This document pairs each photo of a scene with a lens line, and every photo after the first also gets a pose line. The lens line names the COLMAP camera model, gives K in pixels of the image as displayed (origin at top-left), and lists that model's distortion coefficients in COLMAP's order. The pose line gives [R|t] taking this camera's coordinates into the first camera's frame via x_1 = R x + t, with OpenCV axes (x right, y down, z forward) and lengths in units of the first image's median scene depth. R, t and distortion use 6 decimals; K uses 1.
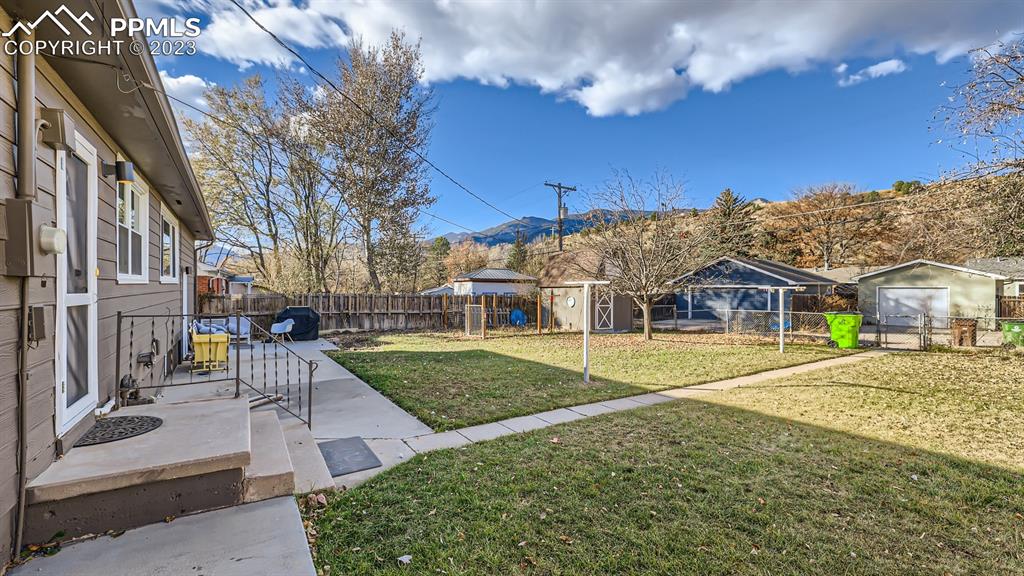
lens RADIAL K [[437.8, 0, 508.6], [0, 437.8, 285.9], [0, 0, 1]] dist [-0.003253, 0.000079]
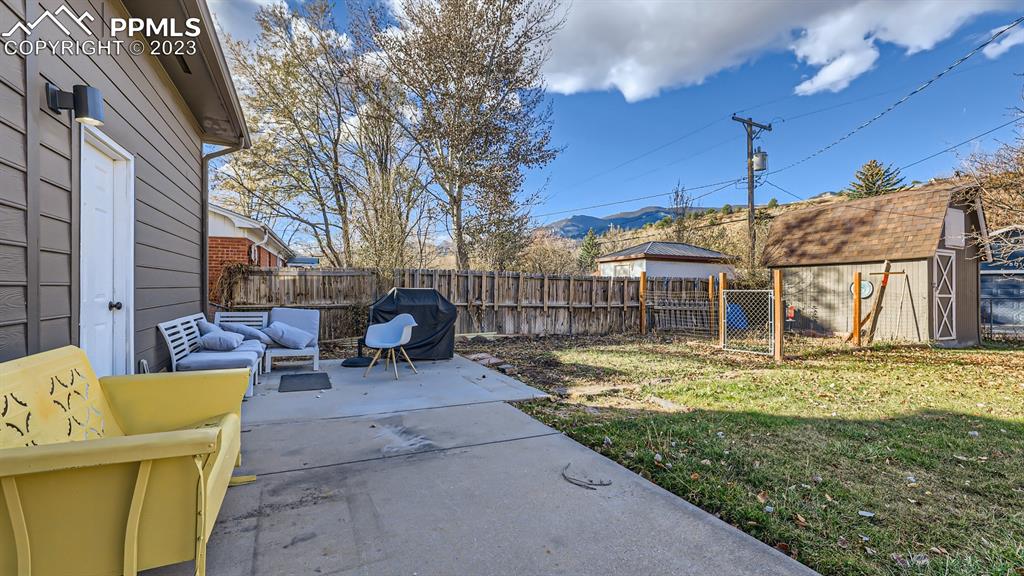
lens RADIAL K [[437.8, 0, 508.6], [0, 437.8, 285.9], [0, 0, 1]] dist [-0.003253, 0.000079]
pose [[0.993545, 0.002461, -0.113413, -0.262787], [-0.002243, 0.999995, 0.002049, 0.035168], [0.113417, -0.001781, 0.993546, 0.436658]]
